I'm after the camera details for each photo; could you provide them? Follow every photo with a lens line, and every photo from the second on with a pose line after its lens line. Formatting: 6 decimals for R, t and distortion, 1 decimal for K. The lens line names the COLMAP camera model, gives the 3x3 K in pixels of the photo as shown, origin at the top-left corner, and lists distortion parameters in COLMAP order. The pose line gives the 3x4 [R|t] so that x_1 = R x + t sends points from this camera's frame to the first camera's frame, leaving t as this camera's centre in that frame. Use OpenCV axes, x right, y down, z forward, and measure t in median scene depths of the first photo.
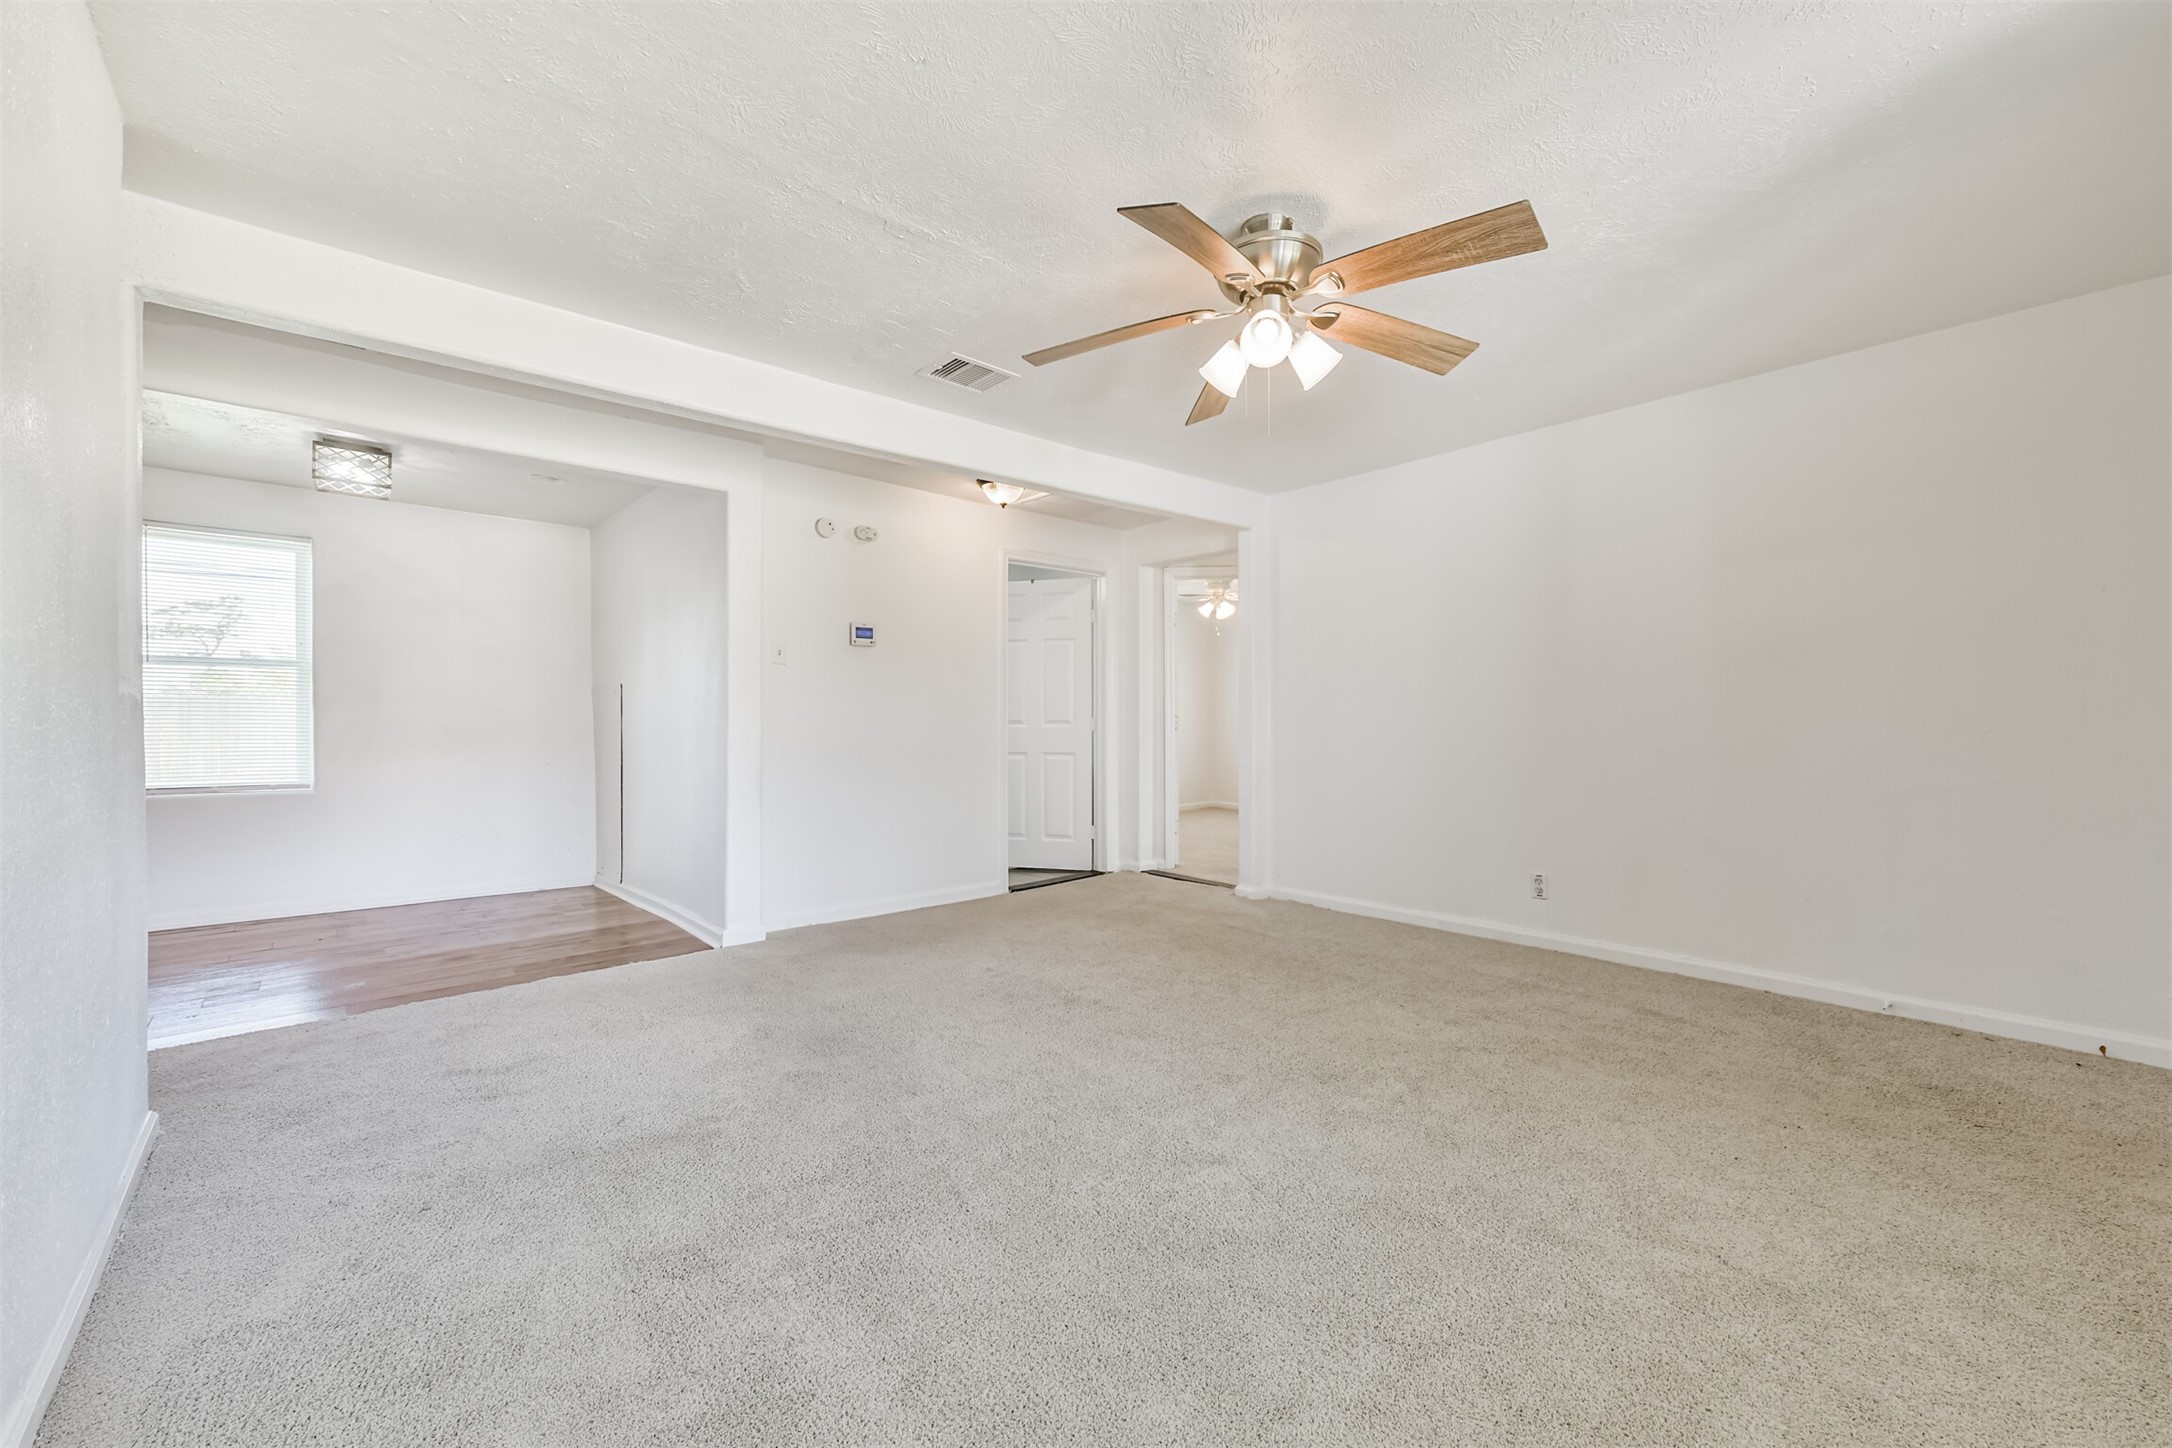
lens RADIAL K [[857.2, 0, 1098.0], [0, 857.2, 727.6], [0, 0, 1]] dist [0.000500, -0.000029]
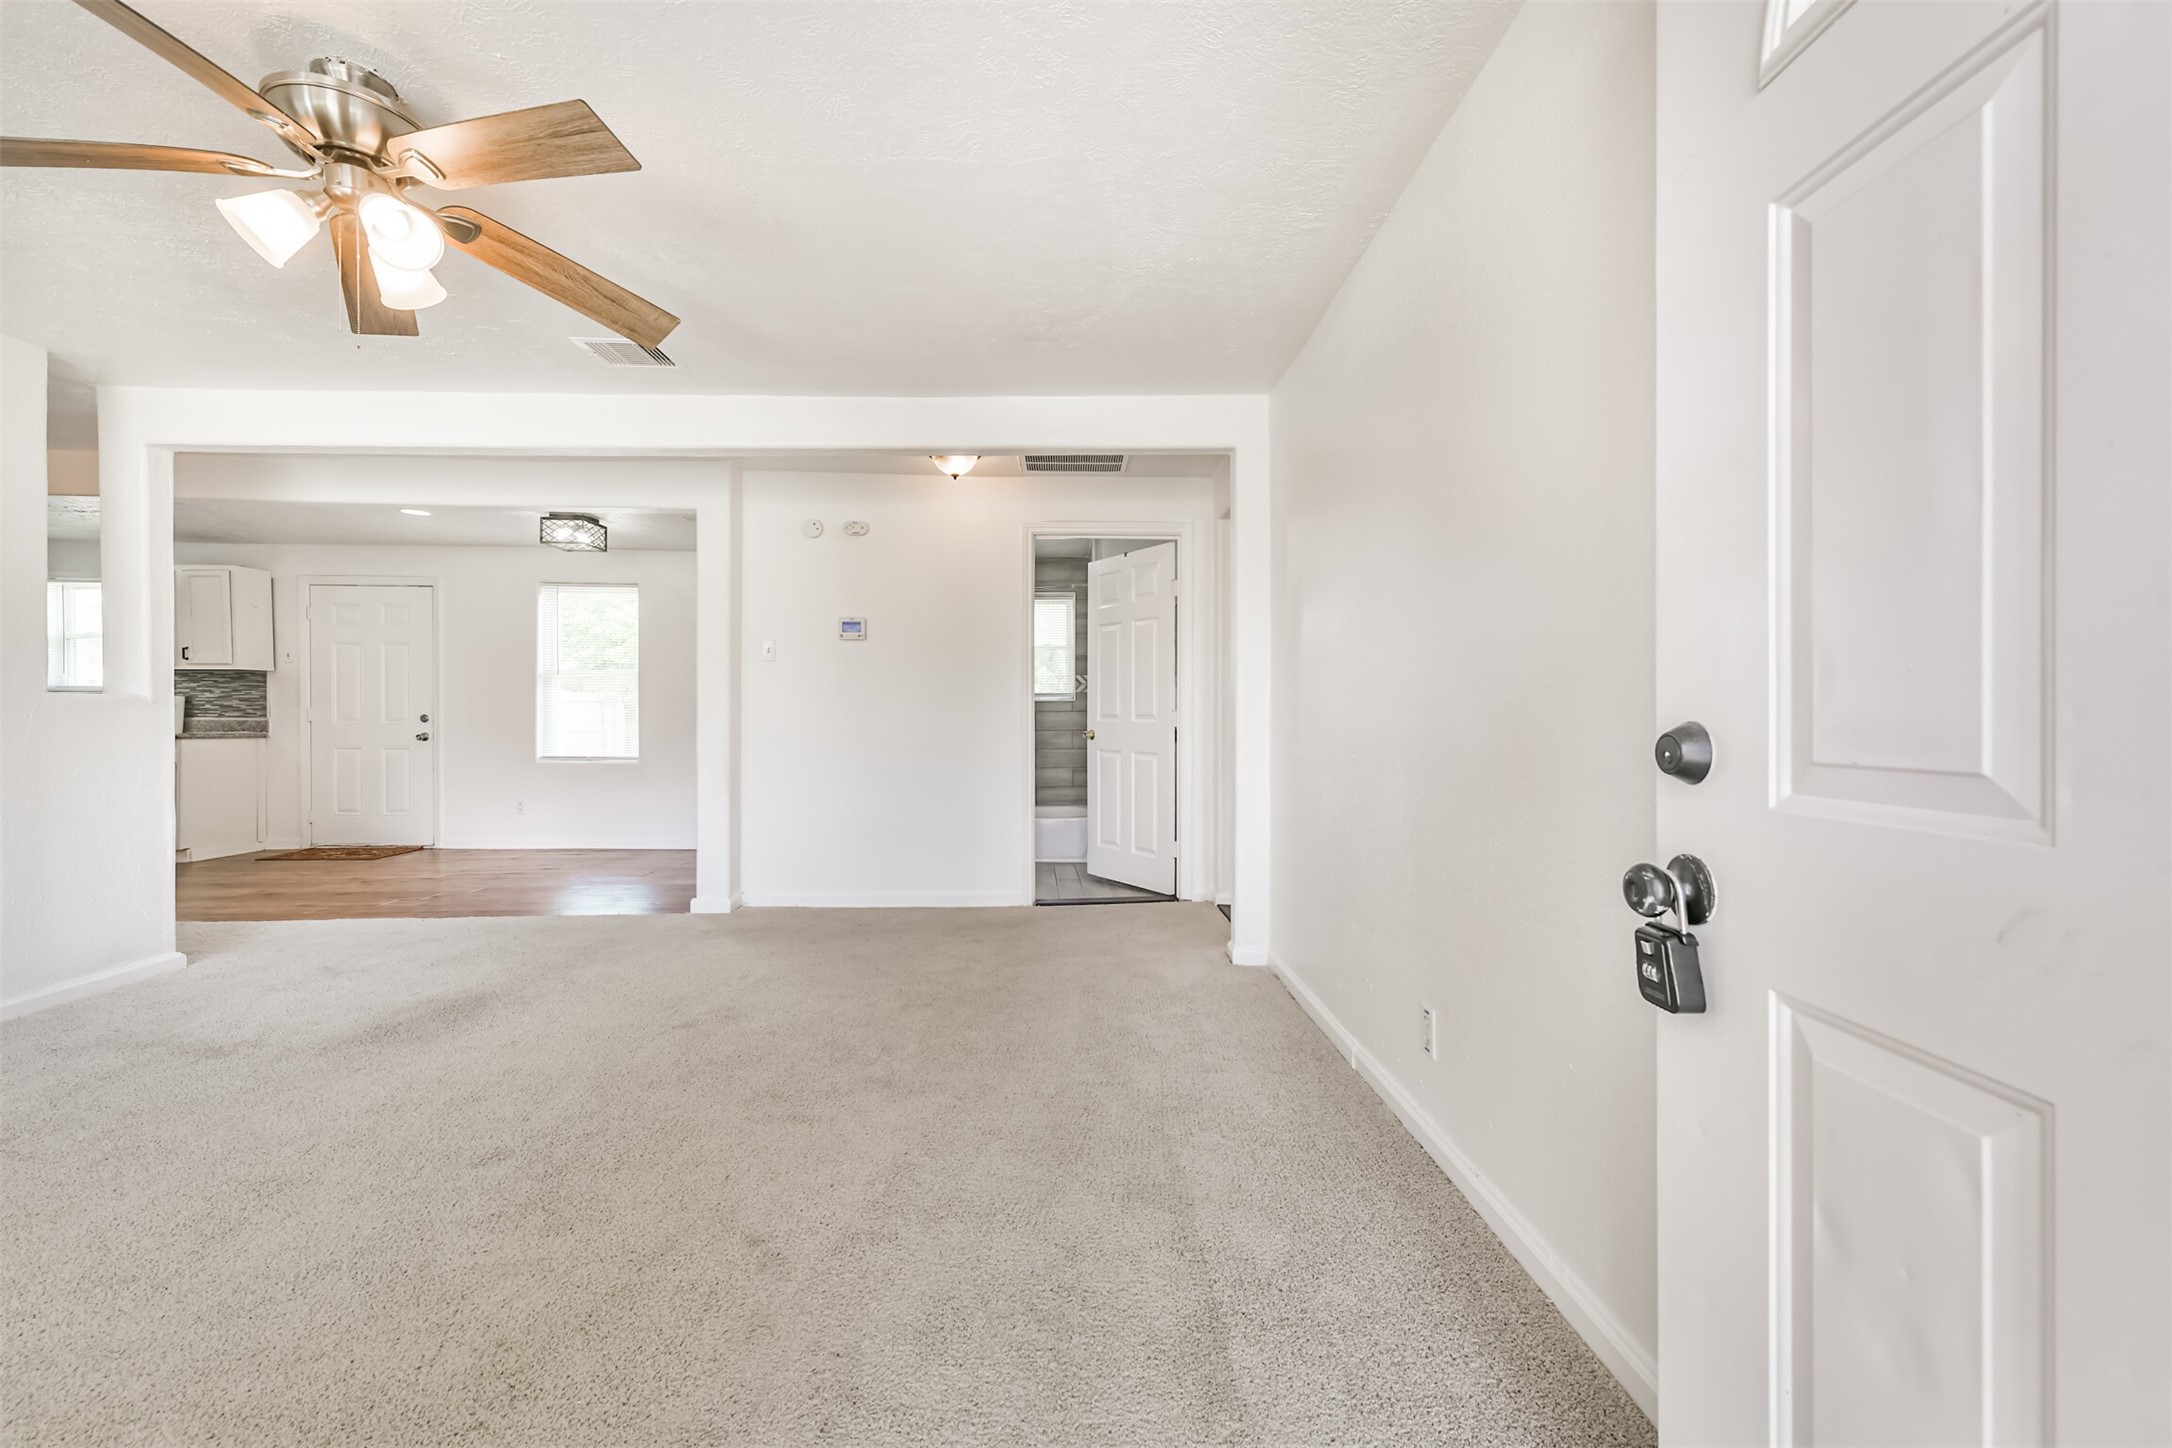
lens RADIAL K [[857.2, 0, 1088.0], [0, 857.2, 705.9], [0, 0, 1]] dist [0.000500, -0.000029]
pose [[0.771640, -0.002818, -0.636053, 0.580002], [-0.009913, 0.999815, -0.016455, -0.002021], [0.635982, 0.019003, 0.771470, 0.387899]]
